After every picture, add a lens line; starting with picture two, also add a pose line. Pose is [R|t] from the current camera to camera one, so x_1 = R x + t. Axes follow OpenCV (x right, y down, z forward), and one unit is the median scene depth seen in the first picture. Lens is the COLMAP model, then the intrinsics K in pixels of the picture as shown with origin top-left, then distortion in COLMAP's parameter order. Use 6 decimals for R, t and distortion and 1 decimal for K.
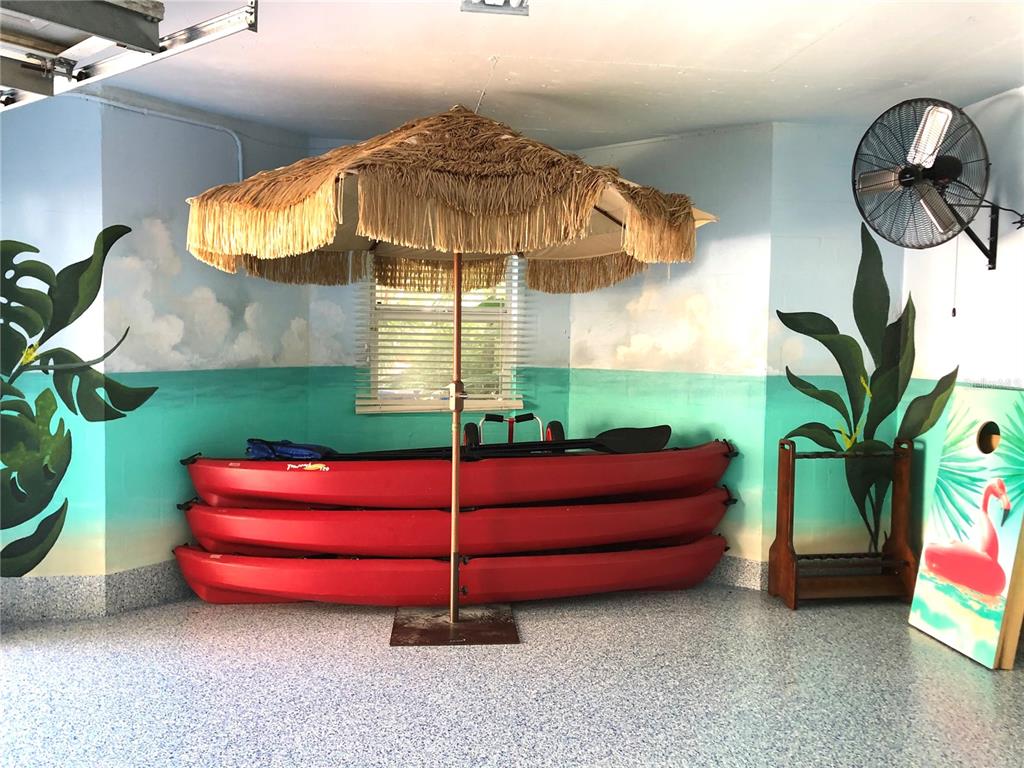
lens RADIAL K [[834.0, 0, 510.3], [0, 834.0, 384.7], [0, 0, 1]] dist [0.016628, -0.001653]
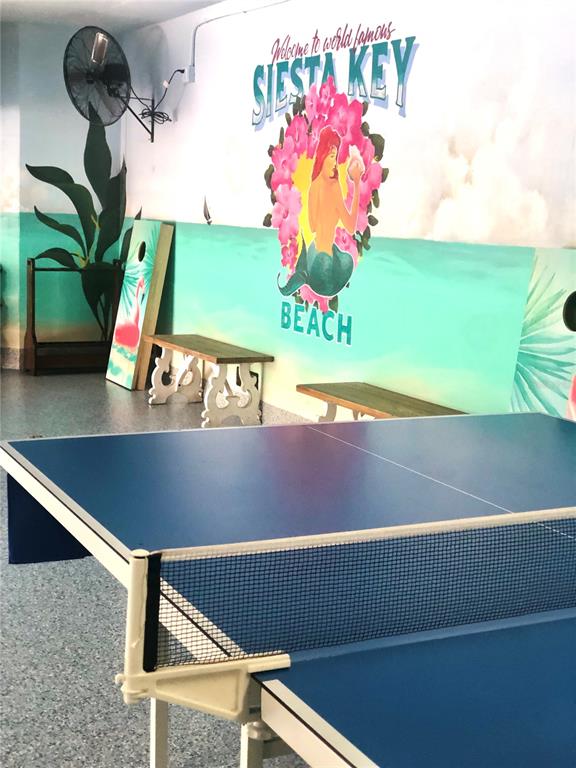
lens RADIAL K [[1154.2, 0, 291.2], [0, 1154.2, 380.9], [0, 0, 1]] dist [0.041650, 0.000000]
pose [[0.945184, -0.025783, 0.325520, 0.101918], [-0.006374, 0.995231, 0.097333, 0.075852], [-0.326477, -0.094072, 0.940512, -0.950707]]
